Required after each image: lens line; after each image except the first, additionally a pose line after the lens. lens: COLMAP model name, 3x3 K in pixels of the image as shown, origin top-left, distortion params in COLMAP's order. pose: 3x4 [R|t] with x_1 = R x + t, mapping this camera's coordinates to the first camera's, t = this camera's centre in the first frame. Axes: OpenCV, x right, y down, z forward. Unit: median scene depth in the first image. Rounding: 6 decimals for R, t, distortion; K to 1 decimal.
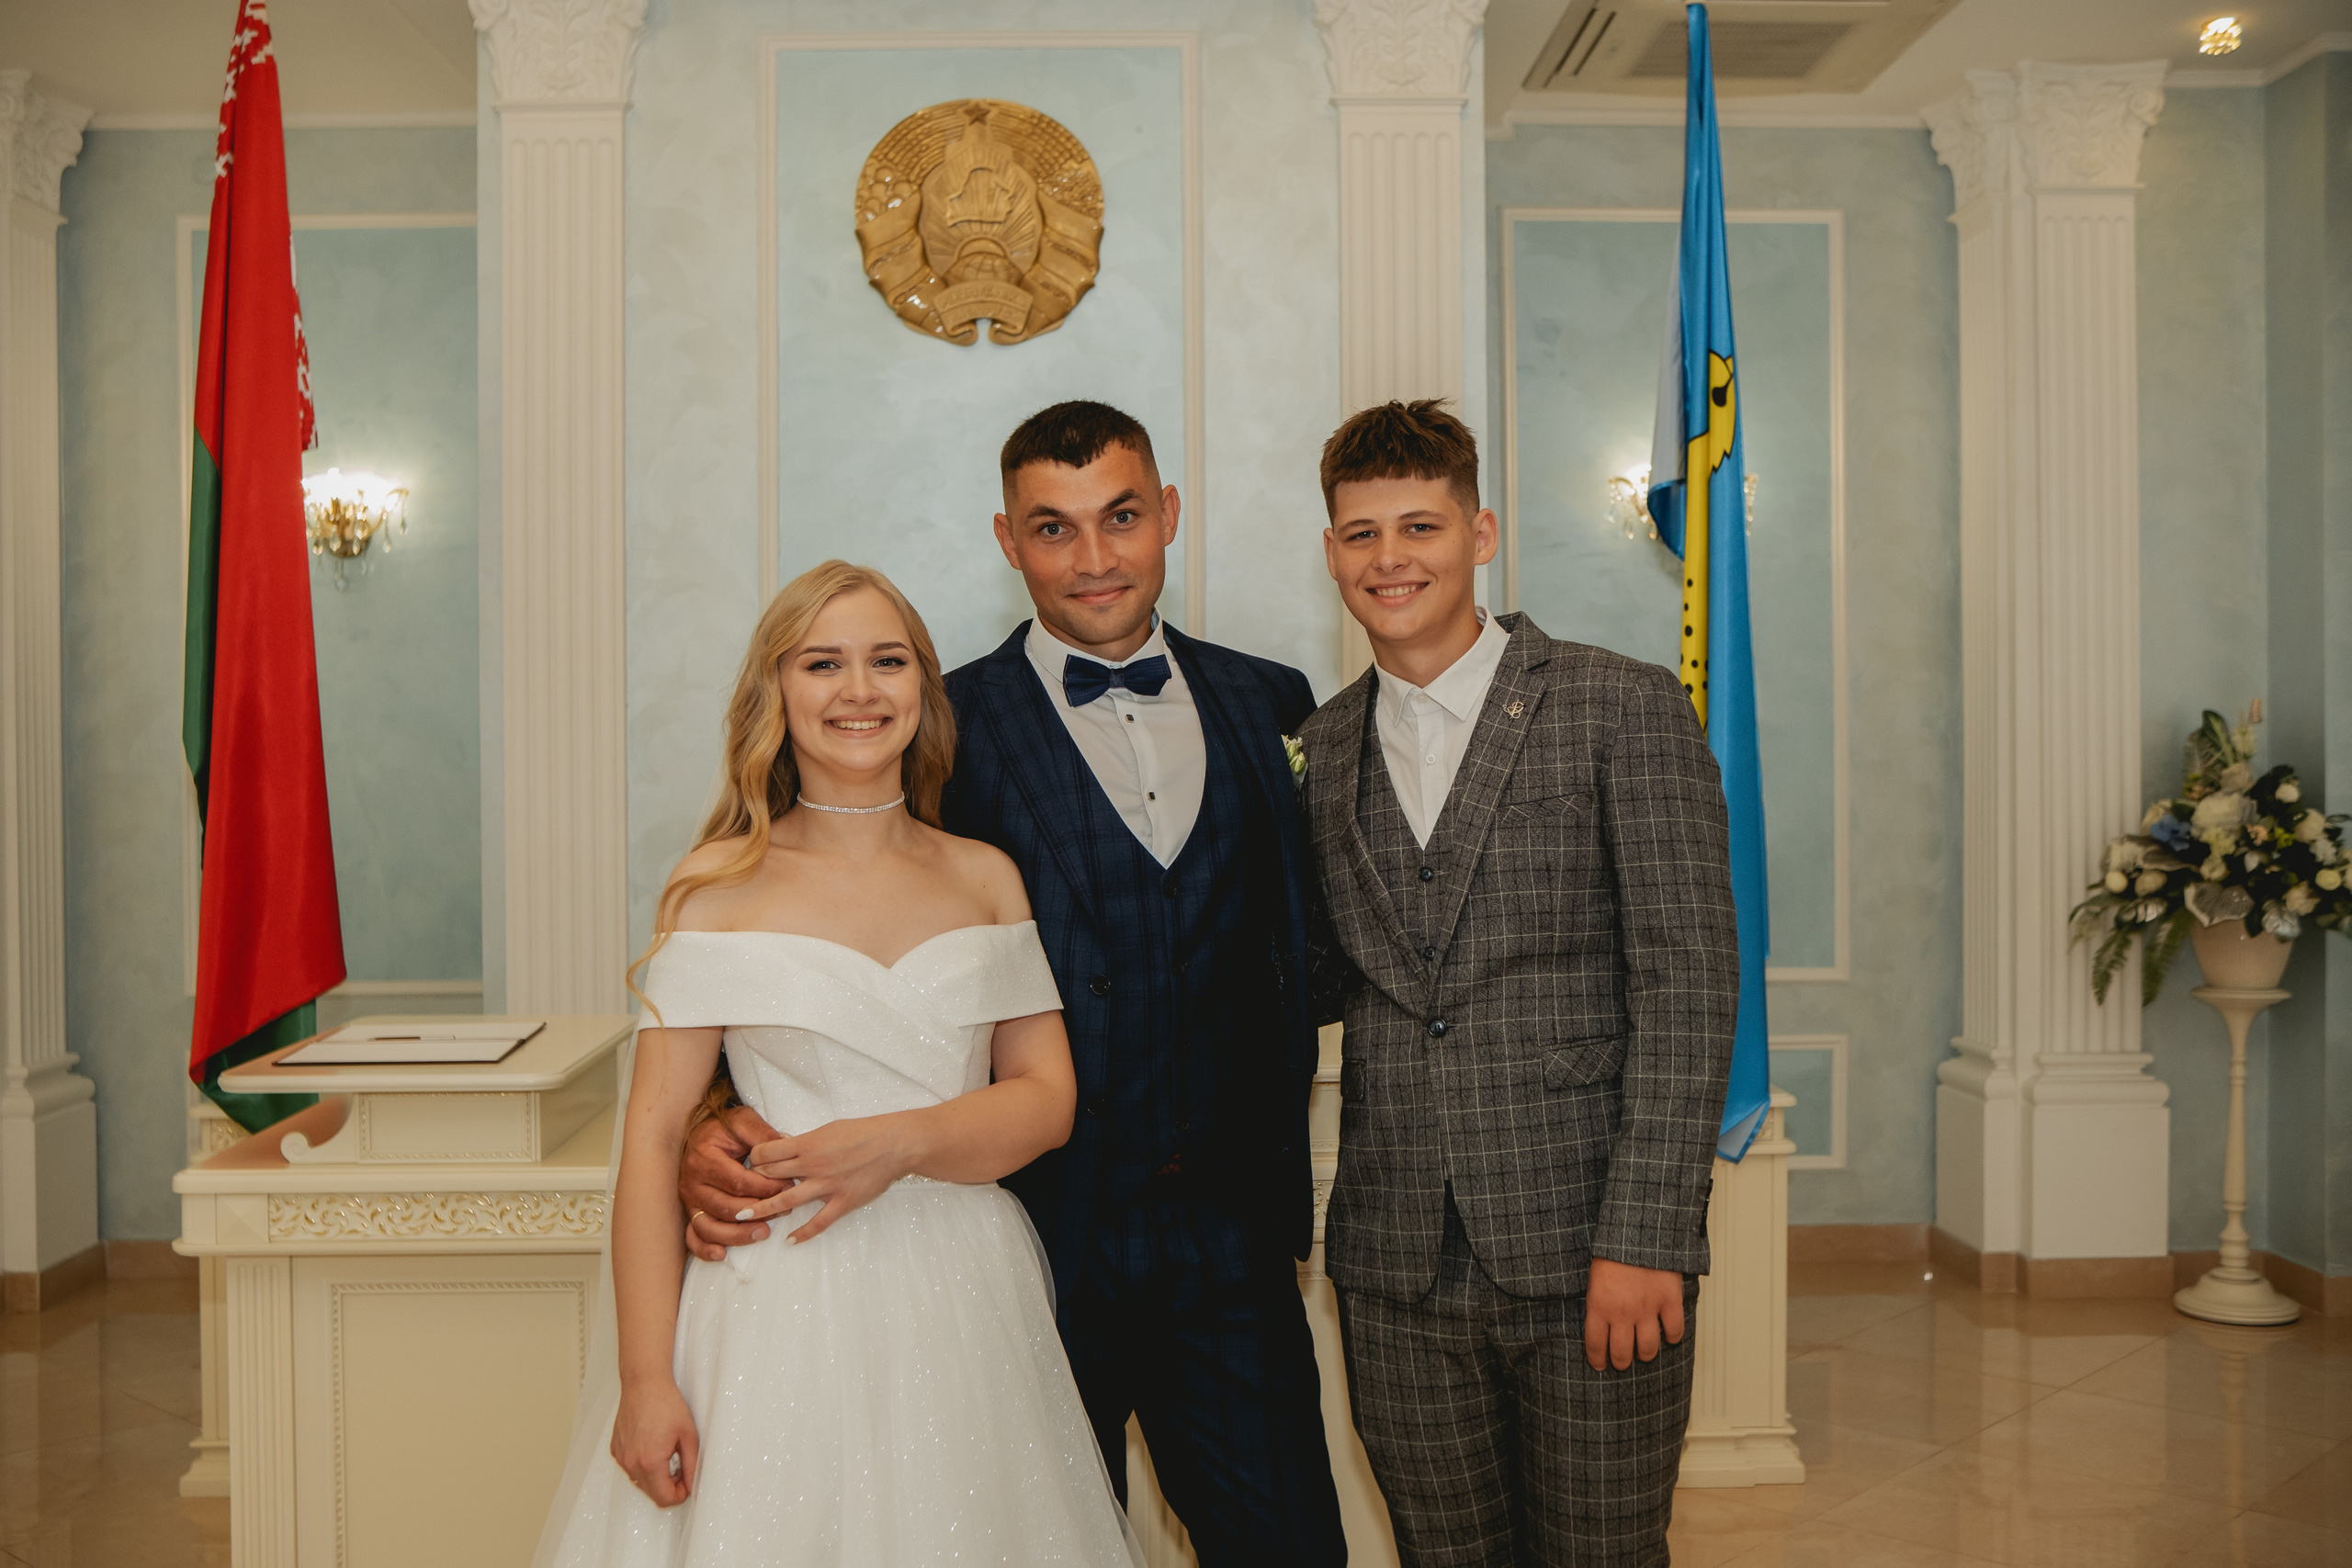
lens RADIAL K [[2555.7, 0, 1176.0], [0, 2555.7, 784.0], [0, 0, 1]] dist [-0.132657, 0.297664]
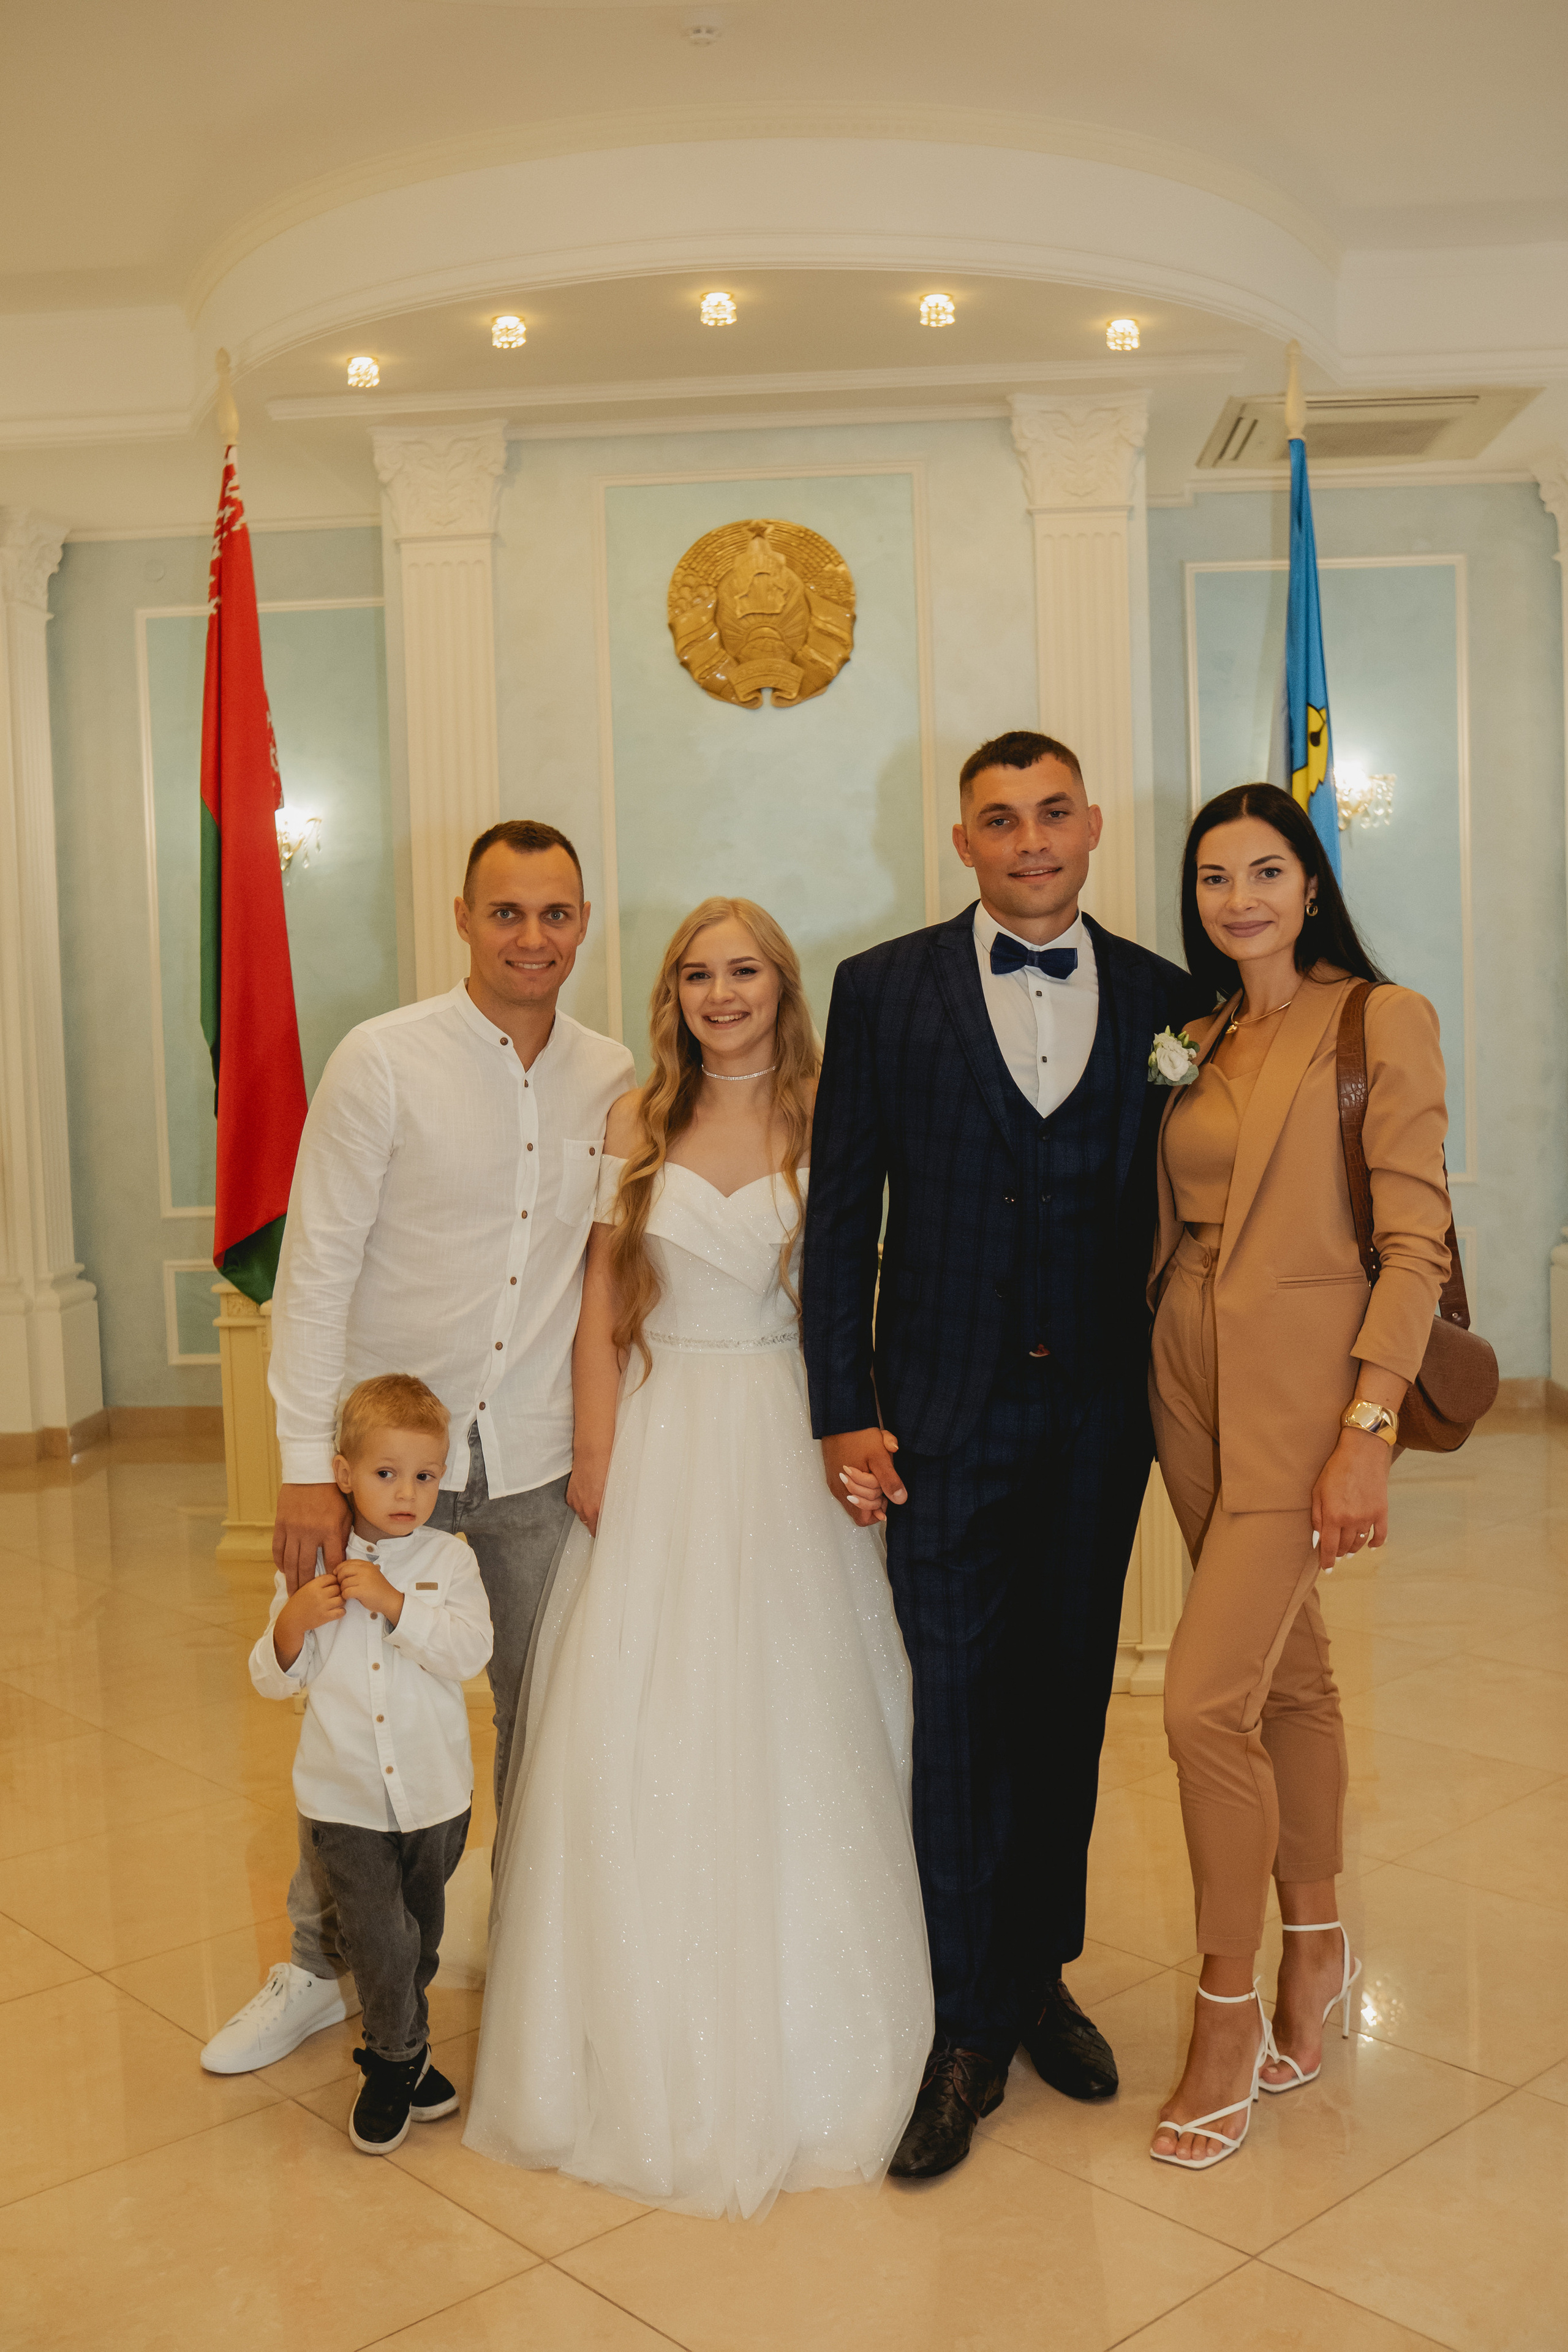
lens RADIAL K [[2382.5, 0, 784.0], [0, 2382.5, 1176.0], [0, 0, 1]] dist [0.002216, 0.003361]
pose [[0.996857, -0.018080, -0.077126, 0.024373], [0.022680, 0.997988, 0.059199, -0.003071], [0.075900, -0.060763, 0.995262, -0.249389]]
